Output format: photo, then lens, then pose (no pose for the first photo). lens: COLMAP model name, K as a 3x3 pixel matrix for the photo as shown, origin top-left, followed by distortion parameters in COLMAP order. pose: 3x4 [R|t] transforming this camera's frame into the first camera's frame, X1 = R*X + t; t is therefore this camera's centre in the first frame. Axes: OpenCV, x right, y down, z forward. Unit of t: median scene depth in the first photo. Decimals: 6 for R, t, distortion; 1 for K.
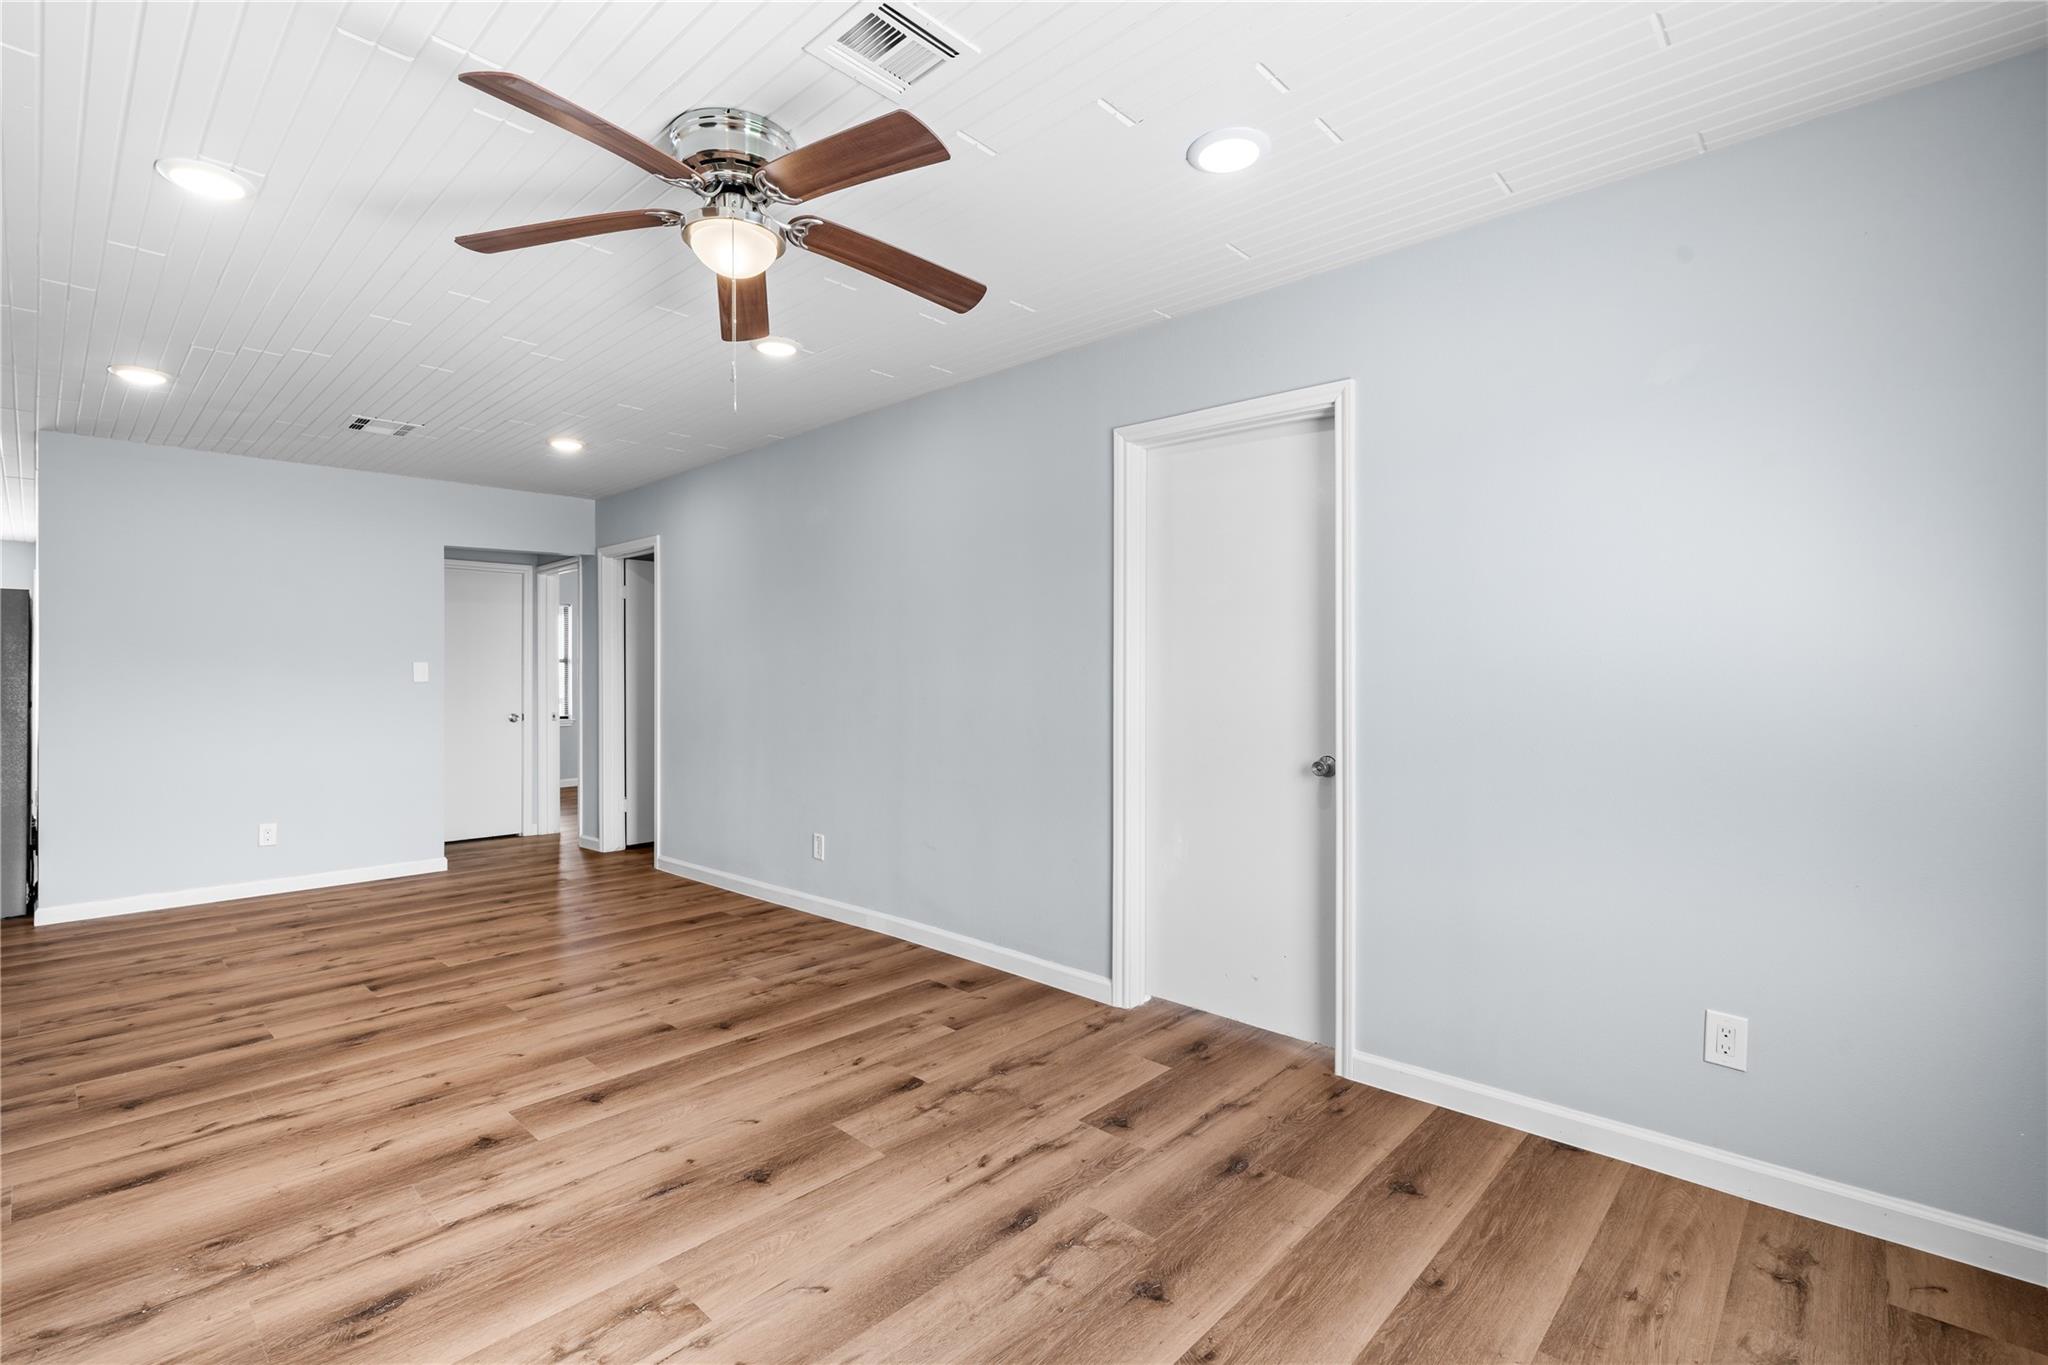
lens RADIAL K [[923.7, 0, 1022.4], [0, 923.7, 679.5], [0, 0, 1]] dist [-0.002546, 0.001086]
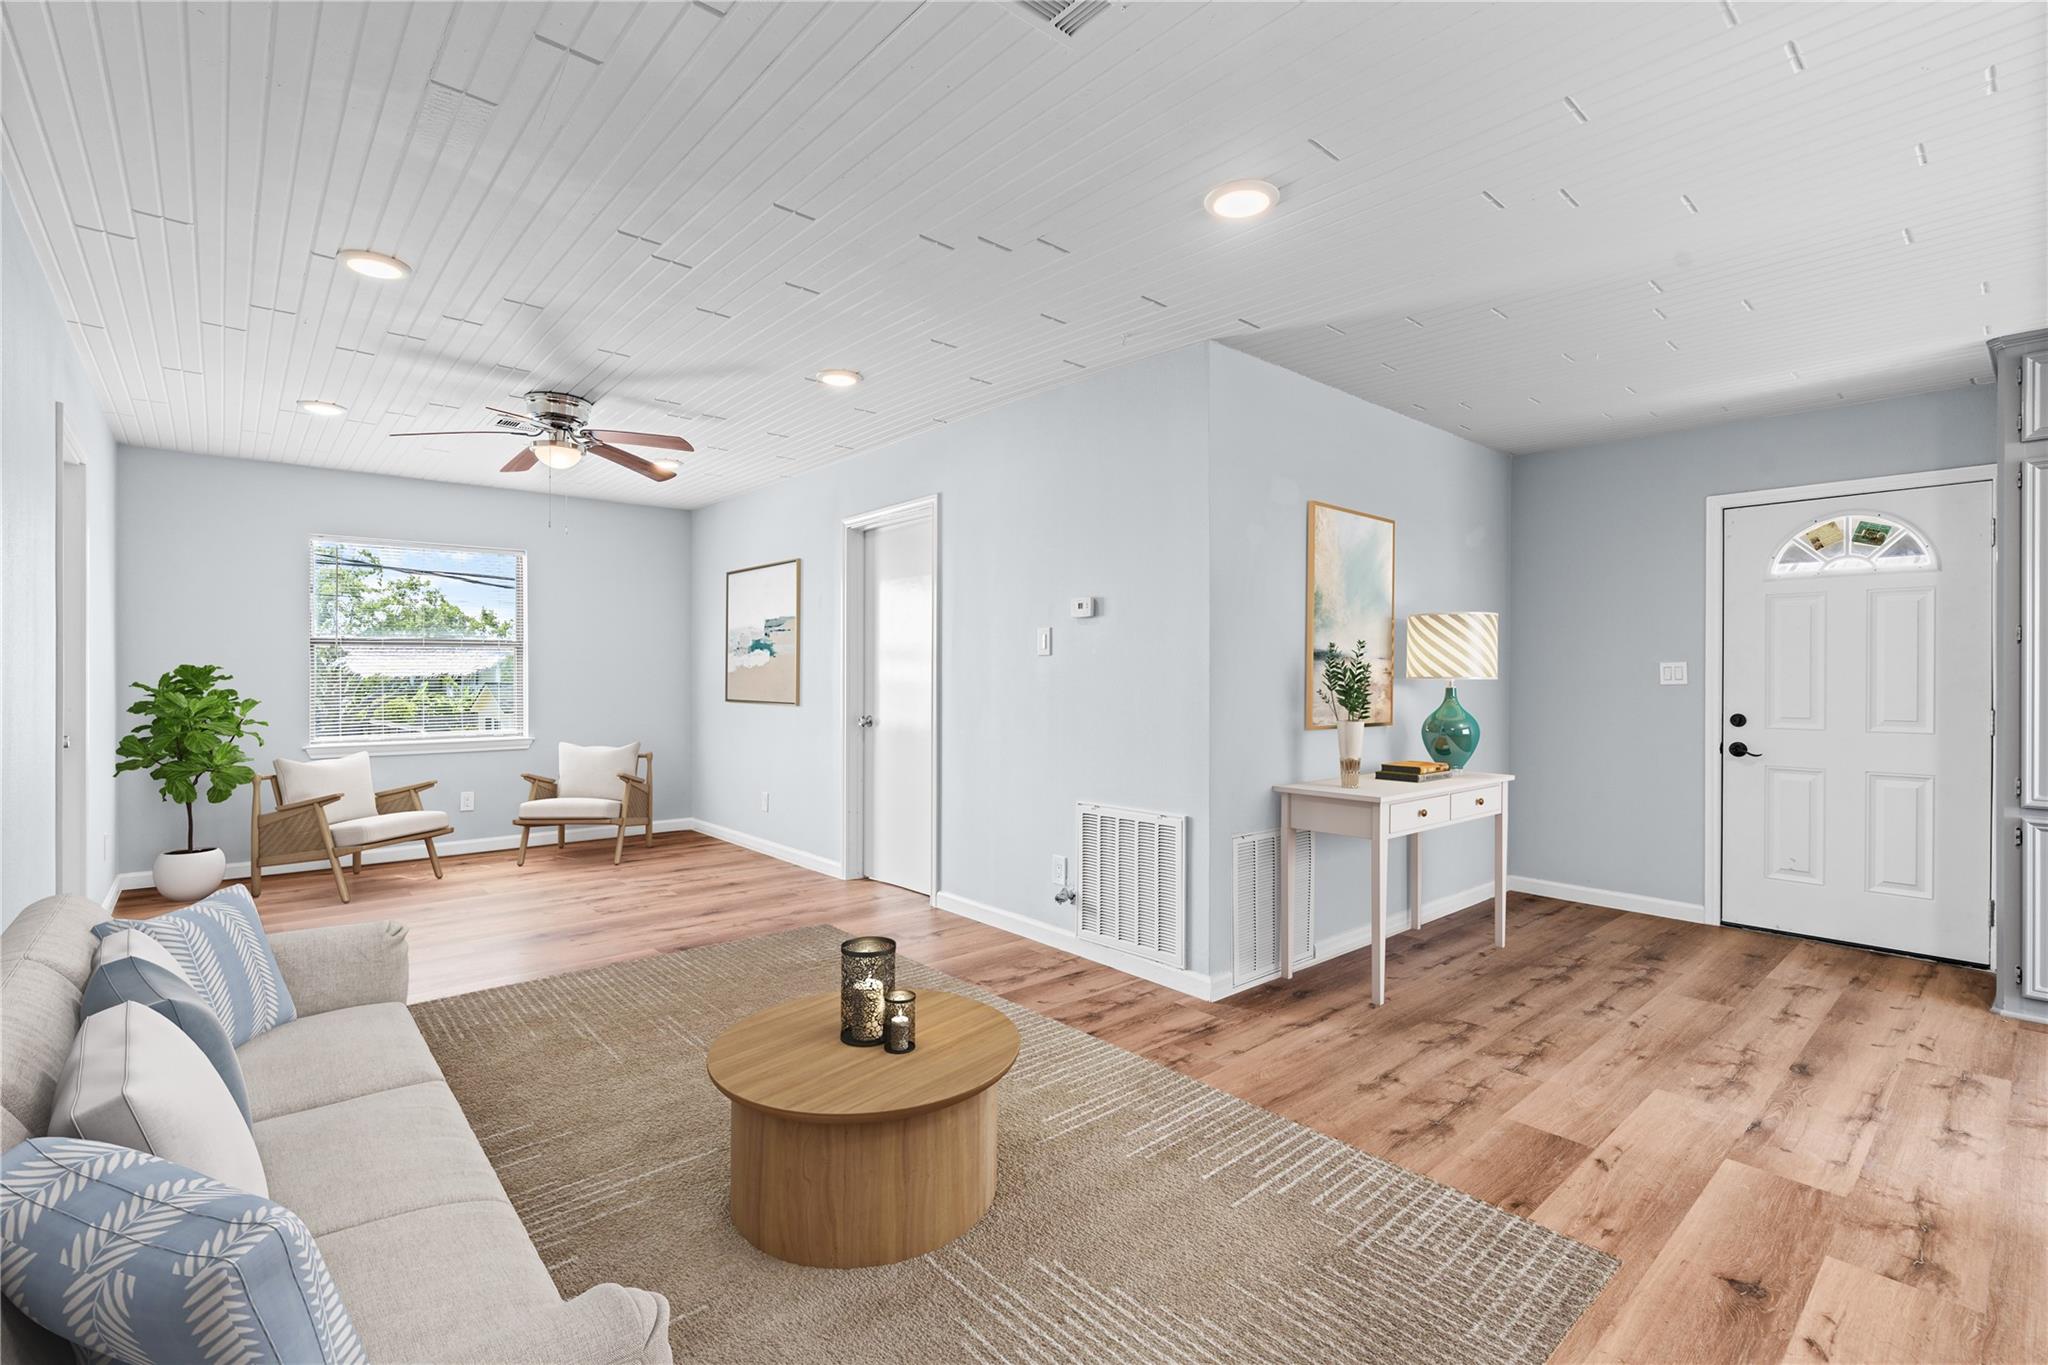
lens RADIAL K [[923.7, 0, 1022.4], [0, 923.7, 679.5], [0, 0, 1]] dist [-0.002546, 0.001086]
pose [[-0.994564, -0.001422, 0.104120, -1.025570], [-0.000697, 0.999975, 0.006999, -0.000205], [-0.104127, 0.006888, -0.994540, 1.950596]]
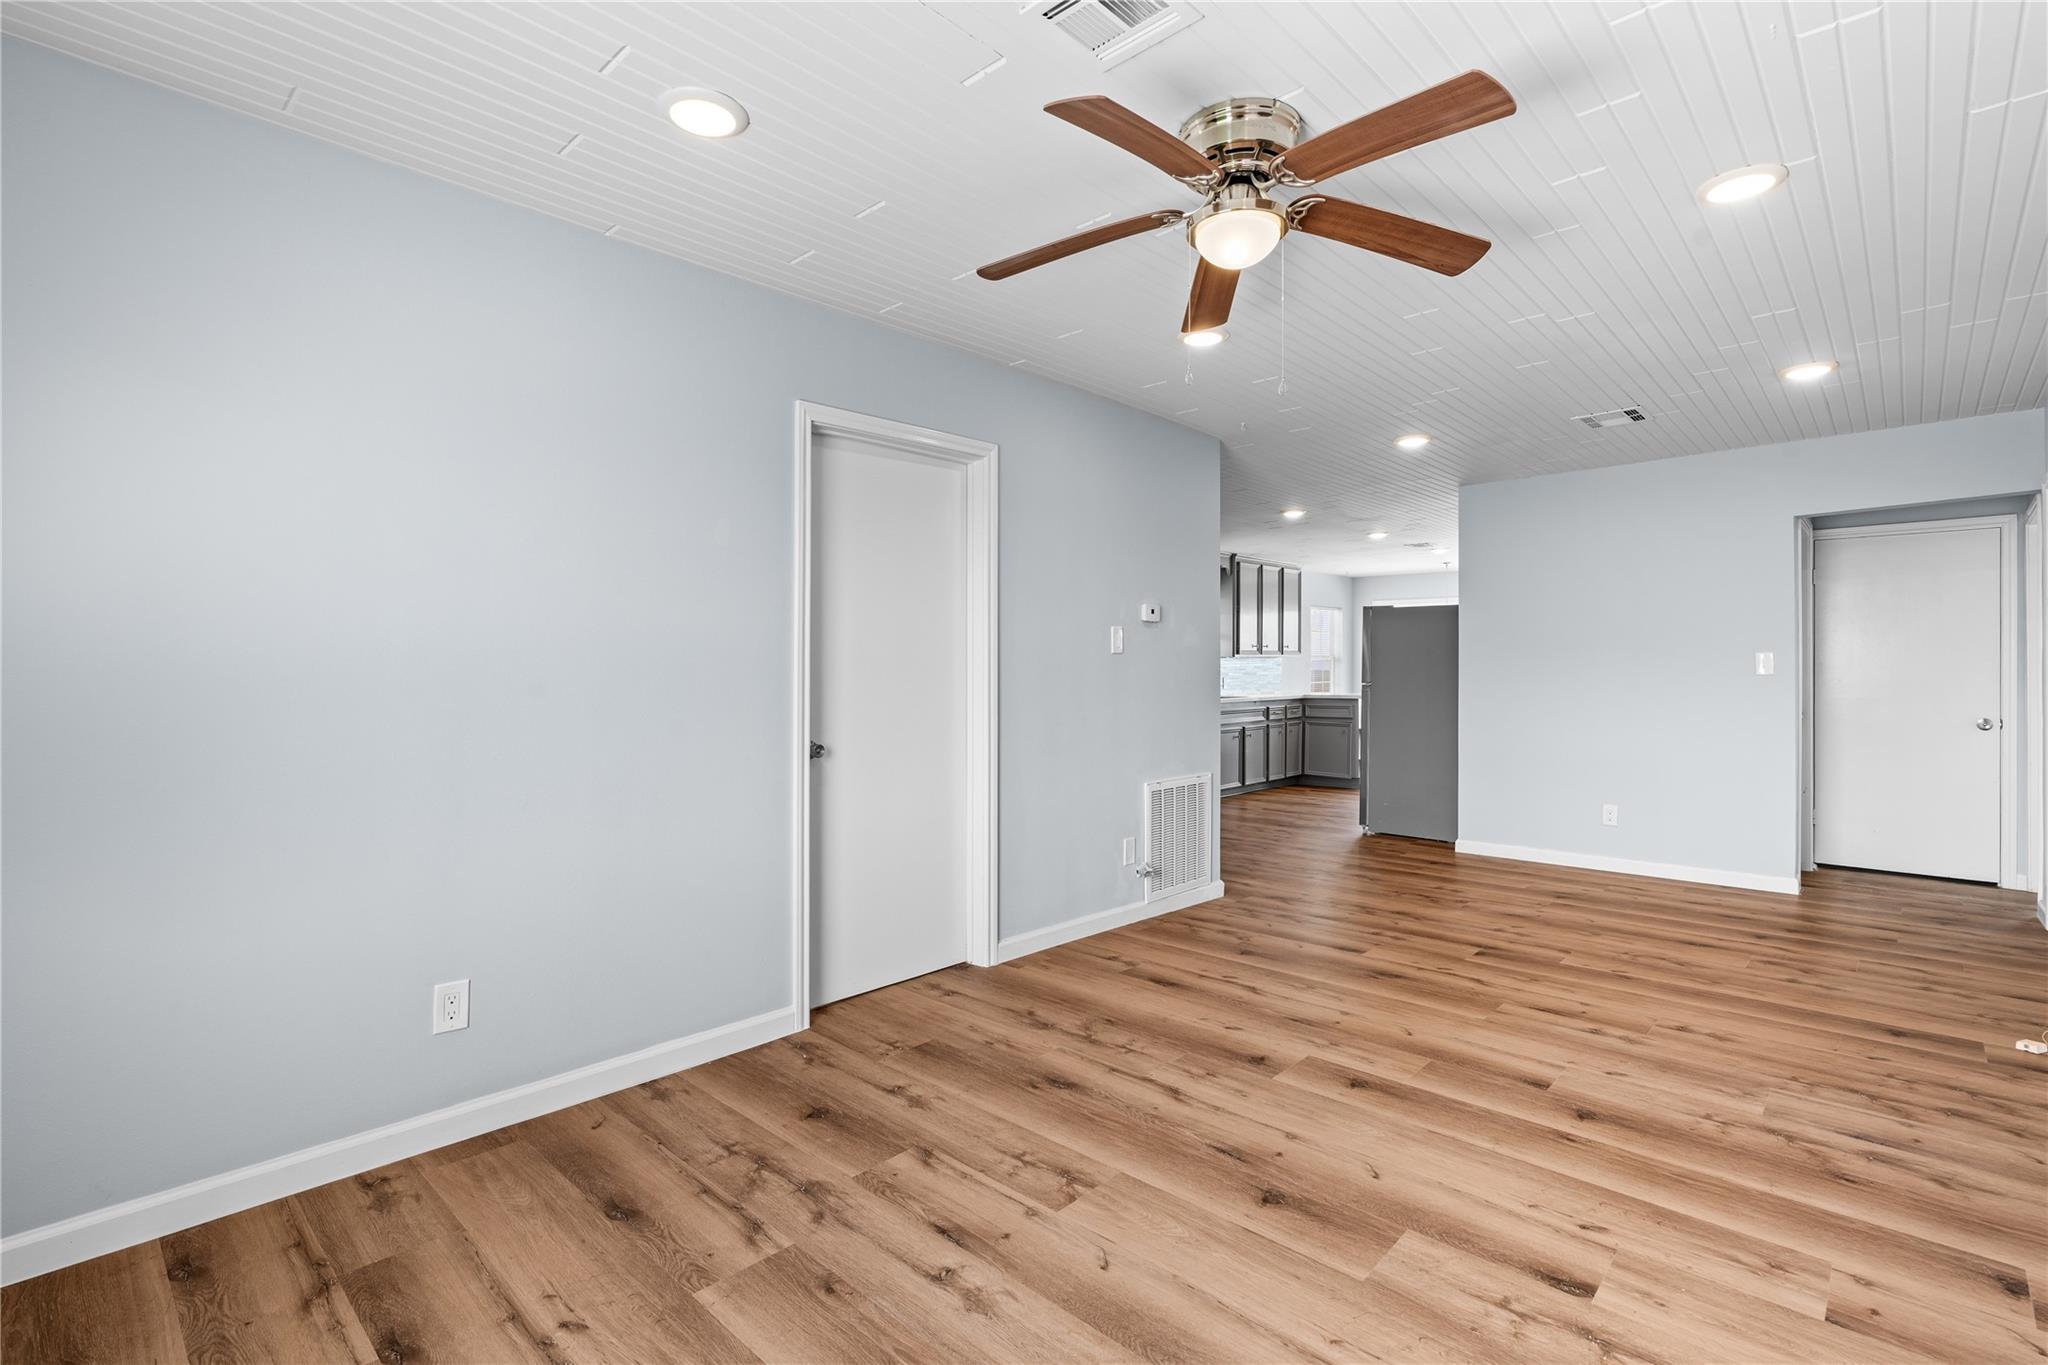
lens RADIAL K [[953.9, 0, 1024.8], [0, 953.9, 670.8], [0, 0, 1]] dist [-0.000187, 0.000768]
pose [[-0.002525, 0.003023, -0.999992, 0.486581], [-0.002974, 0.999991, 0.003030, -0.002930], [0.999992, 0.002981, -0.002516, 0.525169]]
